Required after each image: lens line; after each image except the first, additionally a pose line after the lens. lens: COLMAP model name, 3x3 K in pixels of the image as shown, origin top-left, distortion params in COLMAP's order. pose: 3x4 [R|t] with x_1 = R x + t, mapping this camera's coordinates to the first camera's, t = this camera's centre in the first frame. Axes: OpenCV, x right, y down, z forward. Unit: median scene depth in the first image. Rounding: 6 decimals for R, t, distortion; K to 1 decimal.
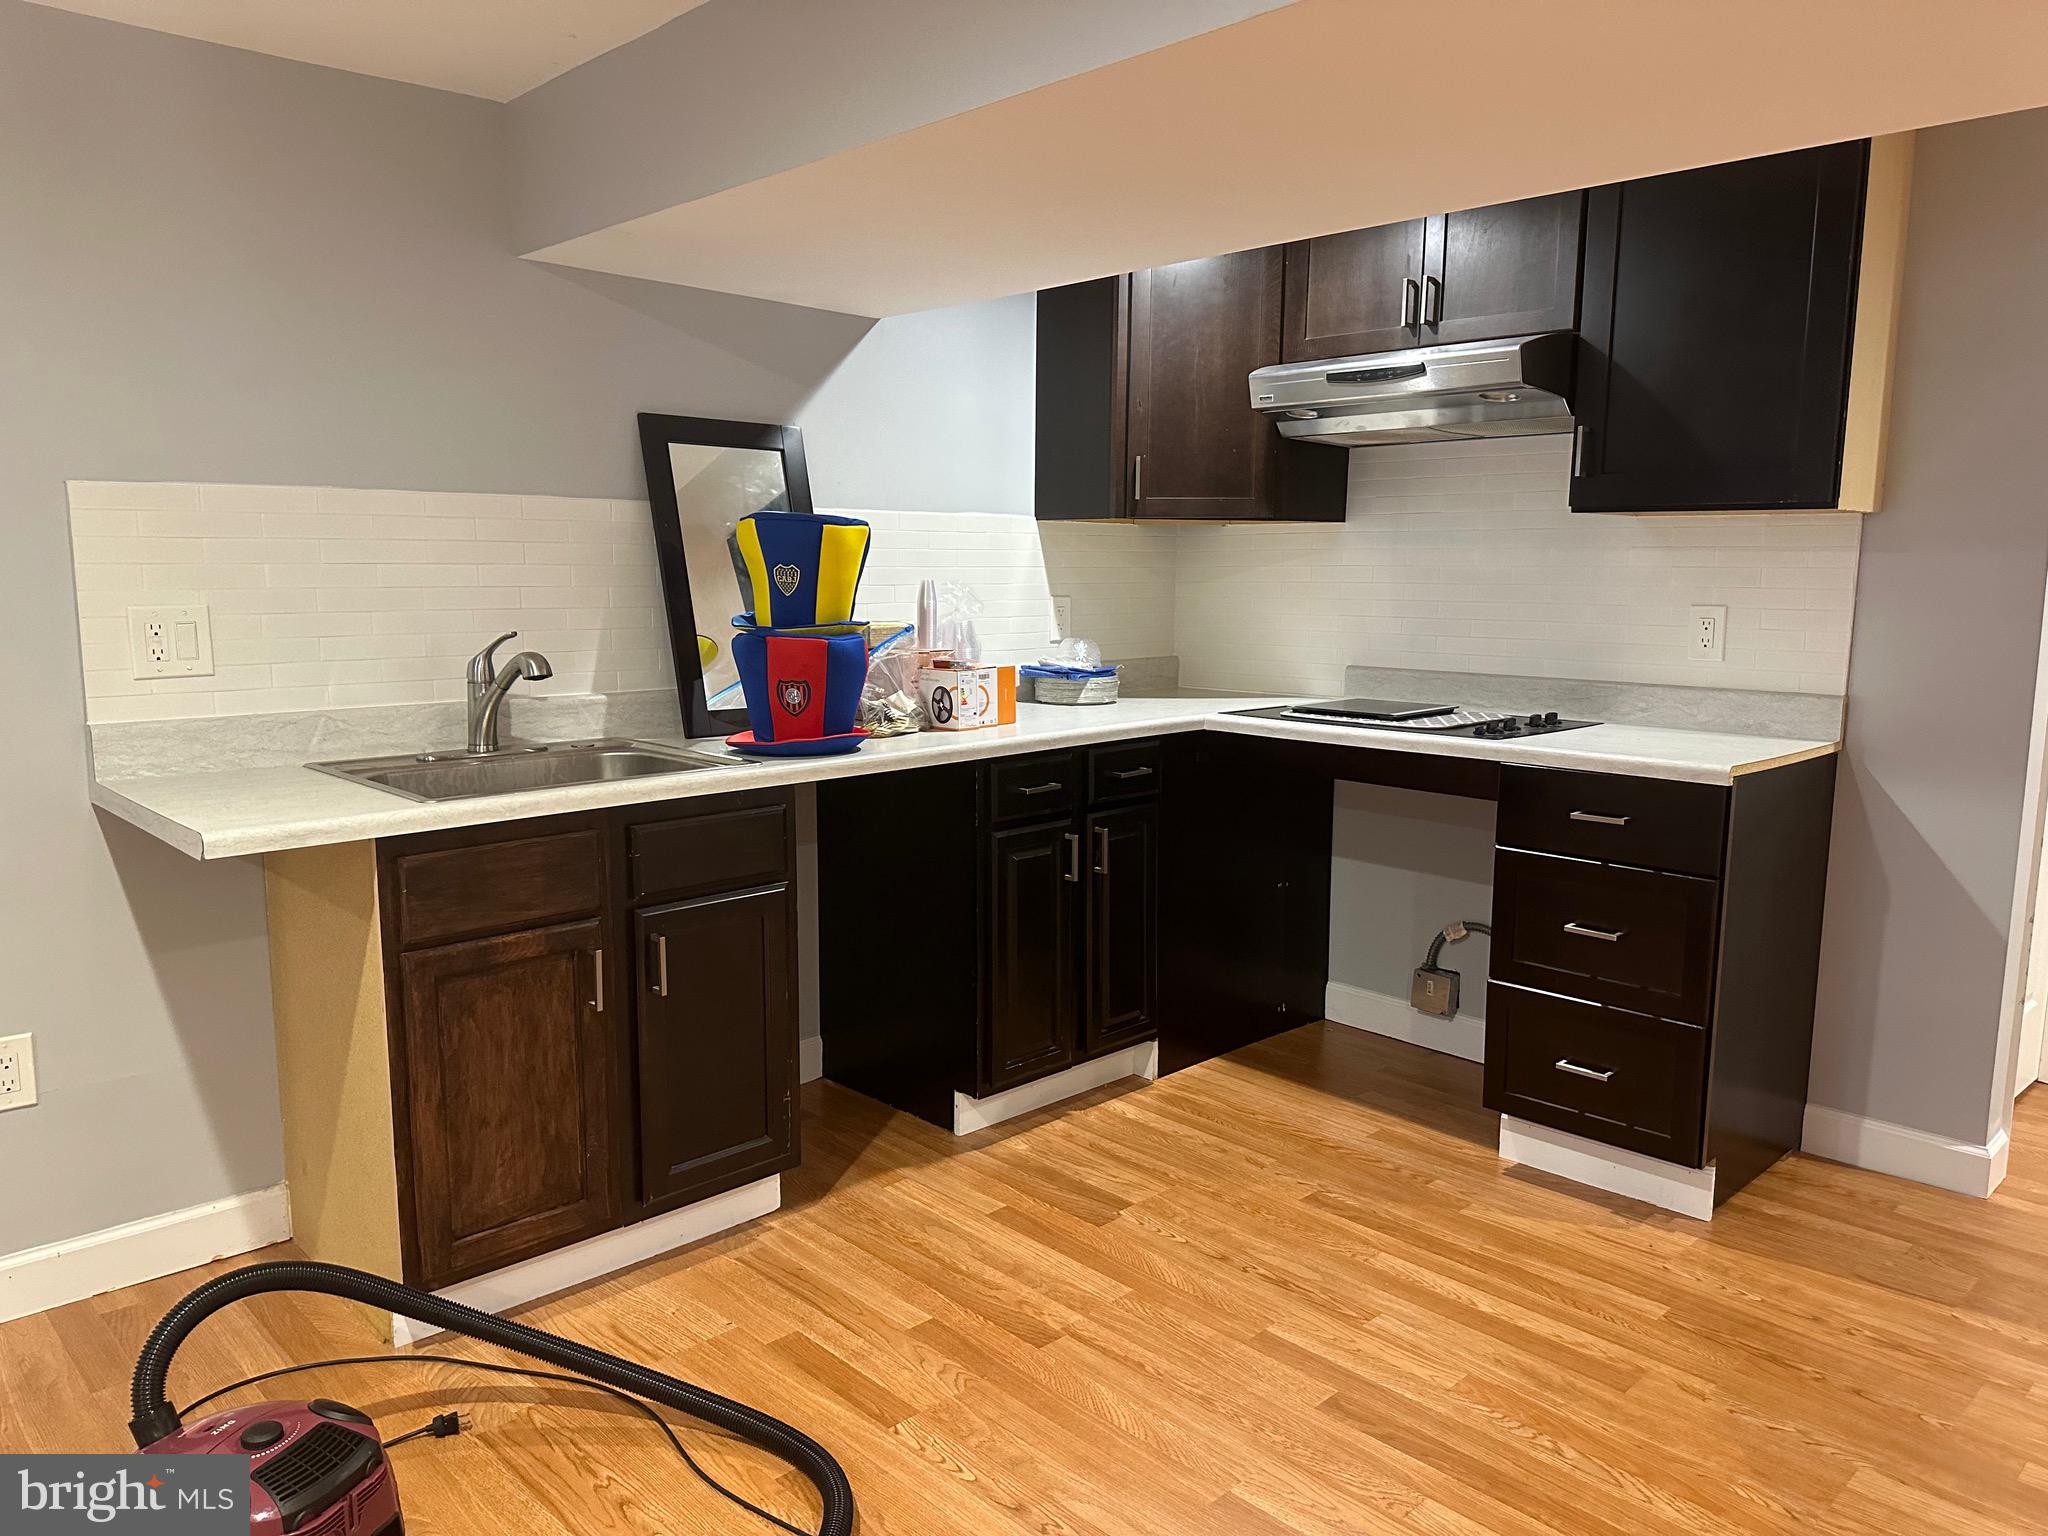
lens RADIAL K [[1426.6, 0, 1031.9], [0, 1426.6, 779.5], [0, 0, 1]] dist [0.039397, -0.045335]
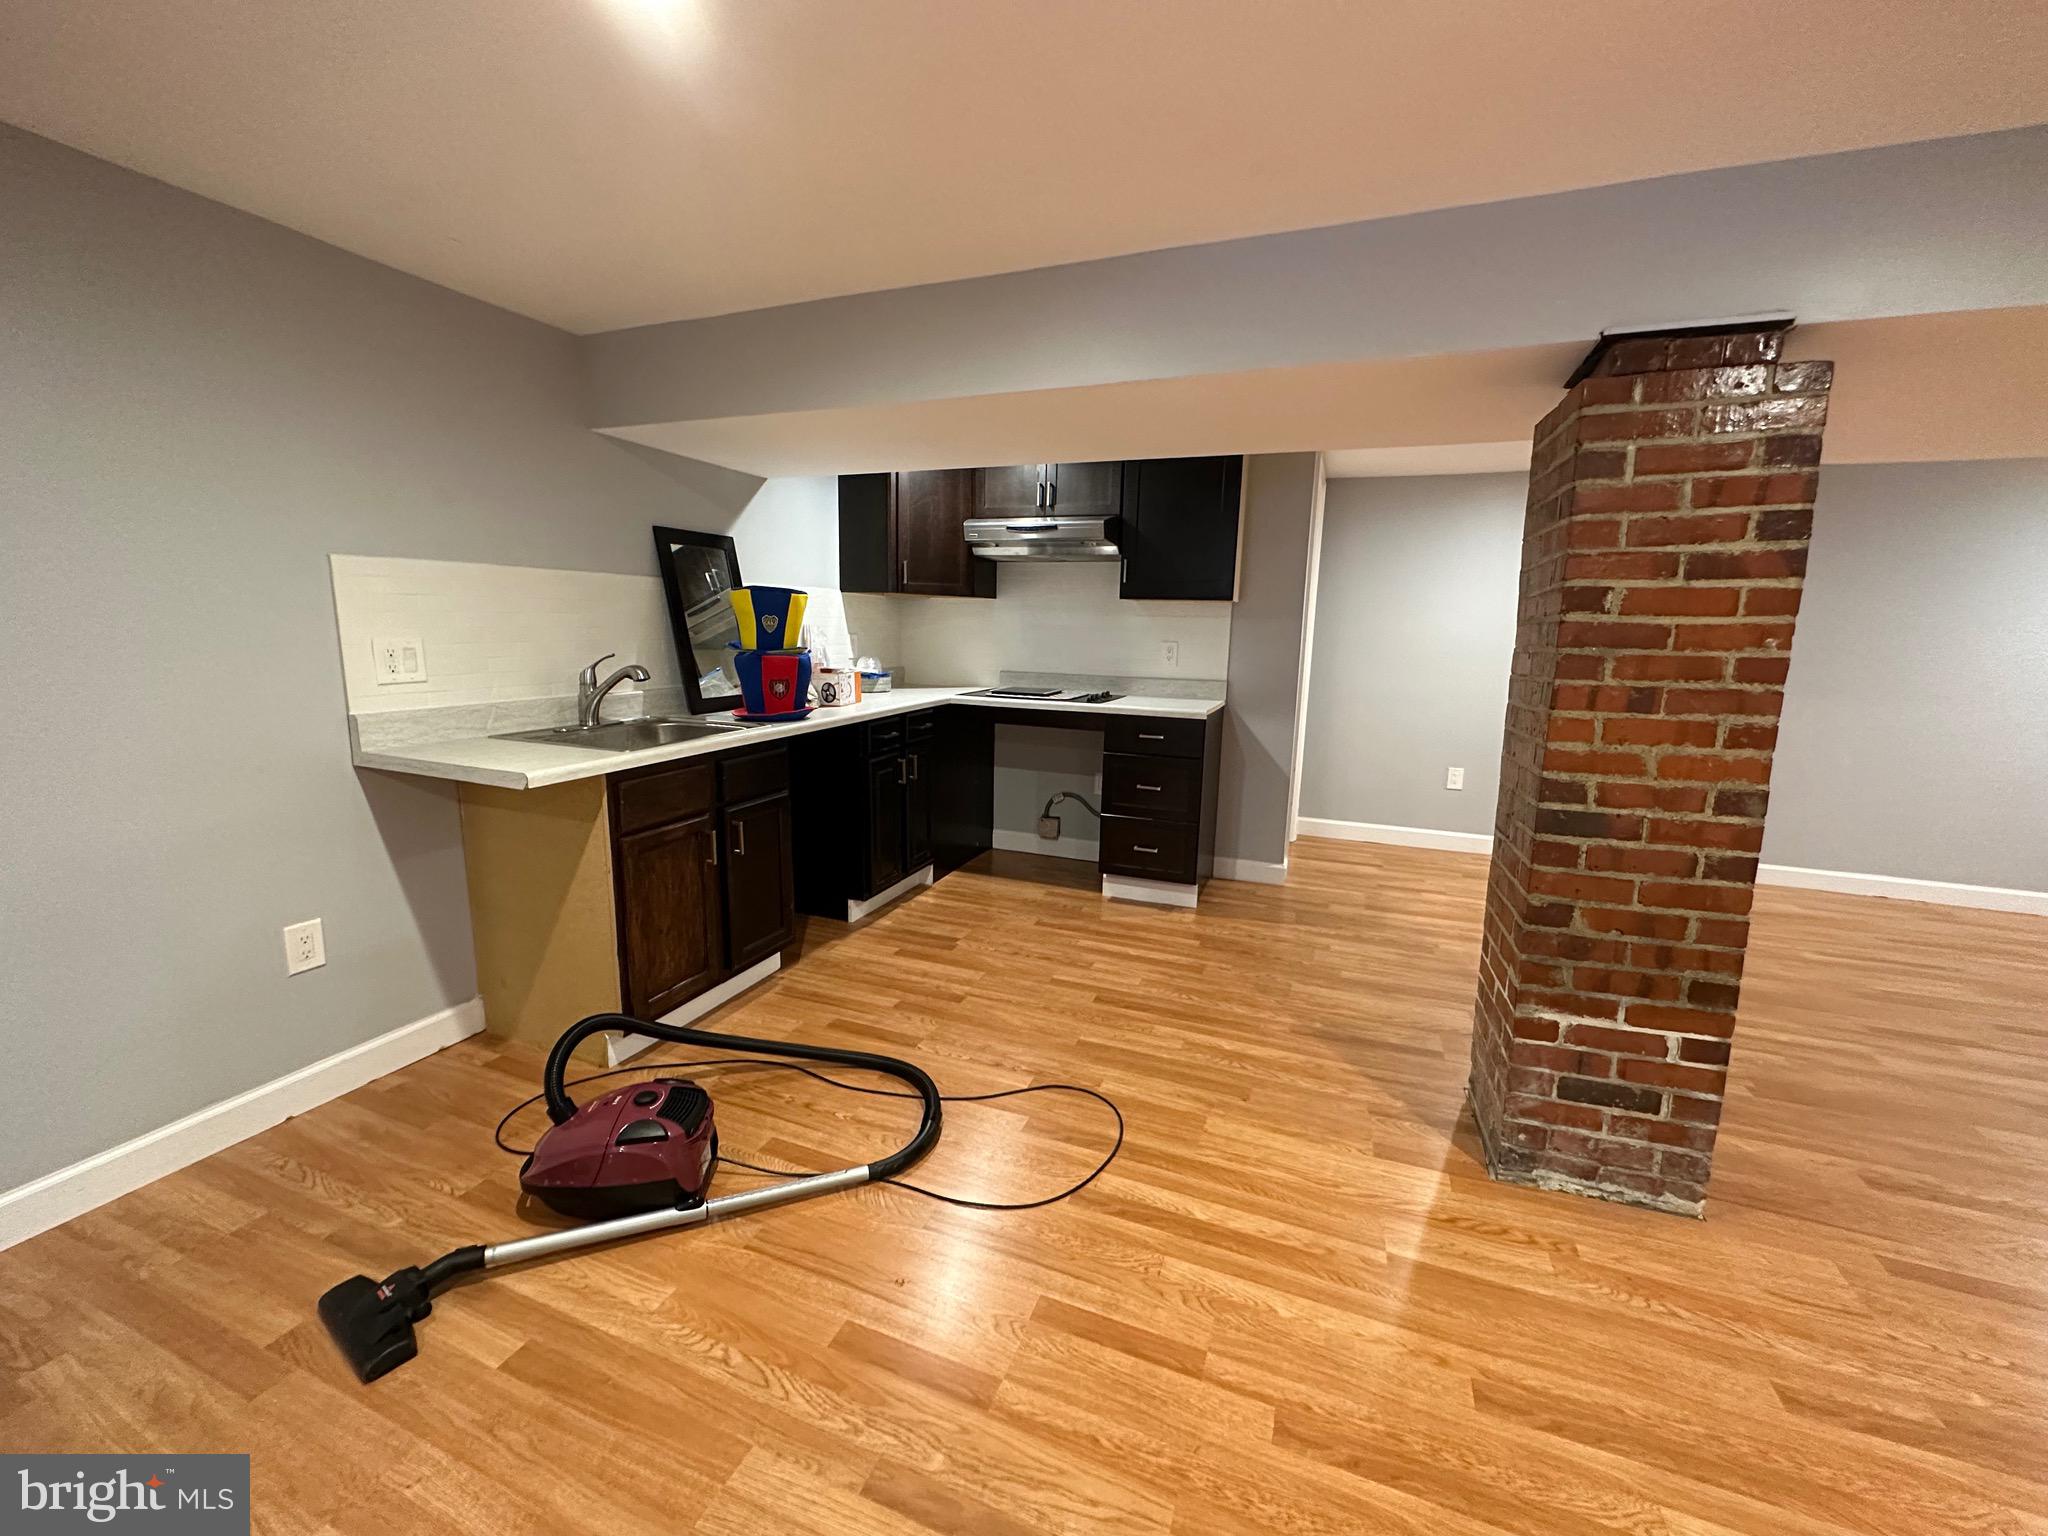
lens RADIAL K [[813.2, 0, 1032.6], [0, 813.2, 761.3], [0, 0, 1]] dist [-0.005912, 0.001586]
pose [[0.906466, -0.056221, 0.418518, -0.303144], [0.045271, 0.998324, 0.036056, 0.011461], [-0.419844, -0.013737, 0.907492, -0.077678]]
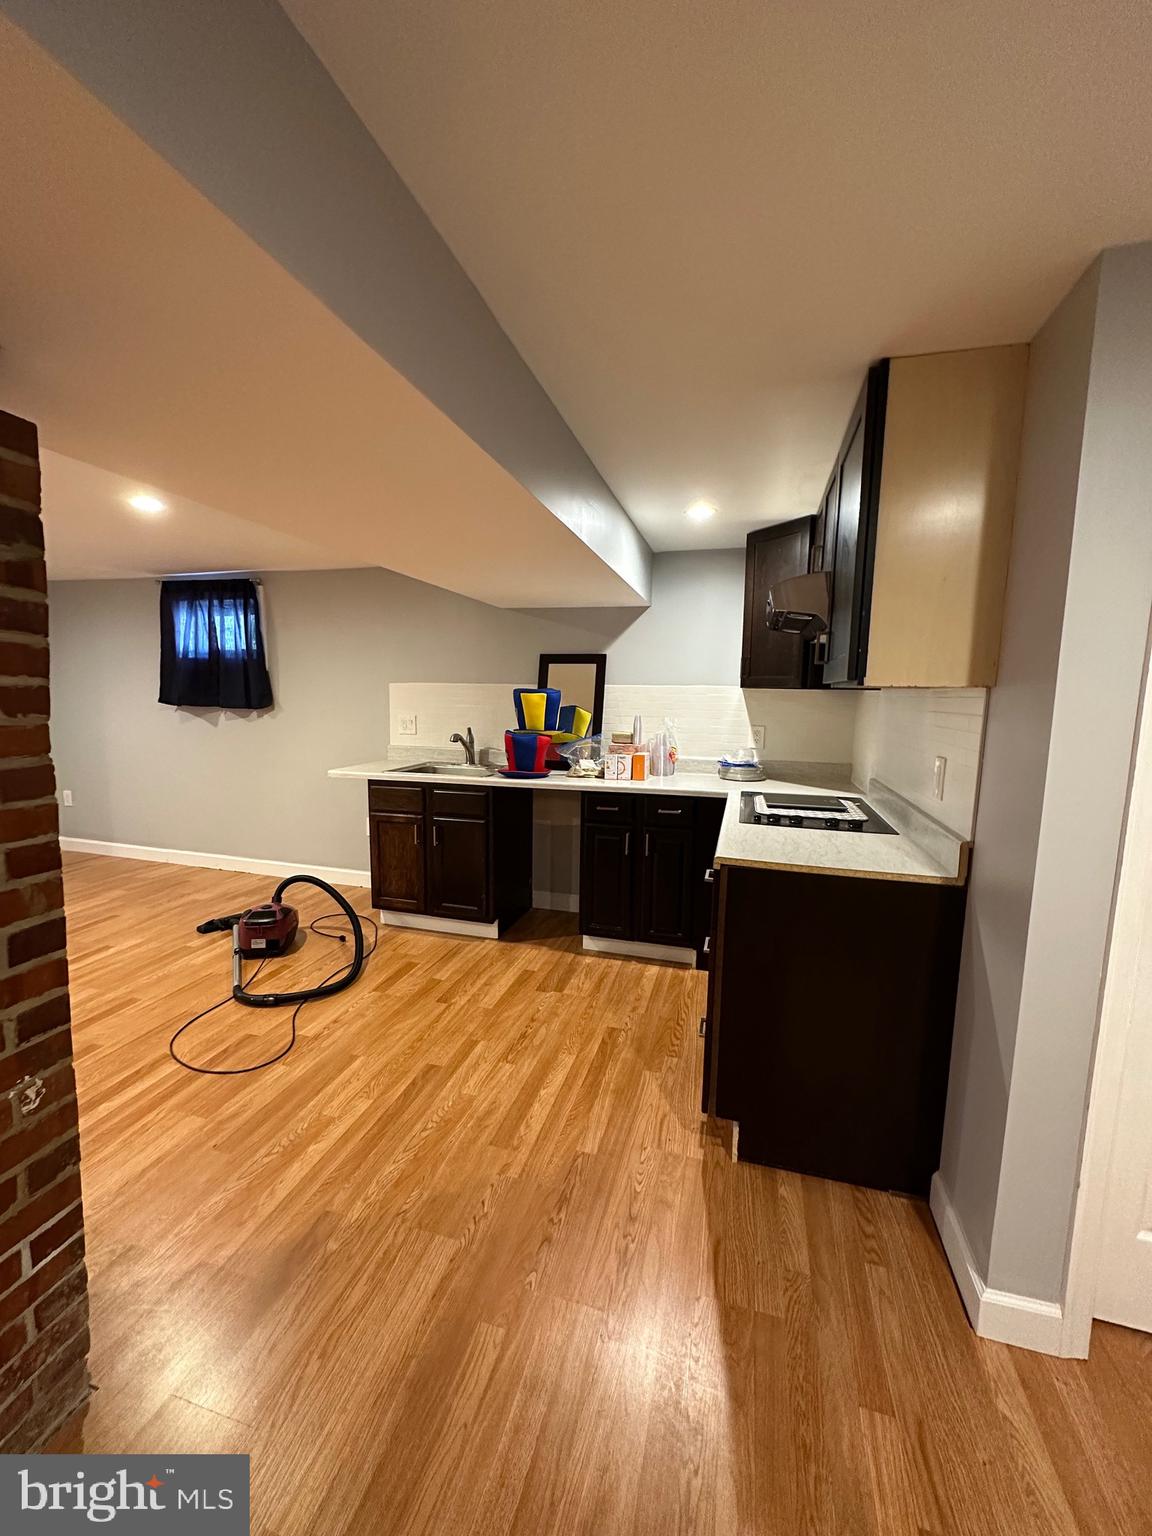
lens RADIAL K [[609.9, 0, 577.3], [0, 609.9, 770.1], [0, 0, 1]] dist [-0.005912, 0.001586]
pose [[0.498122, 0.105668, -0.860644, 0.876335], [-0.143399, 0.988919, 0.038421, -0.089831], [0.855167, 0.104277, 0.507755, 0.500887]]
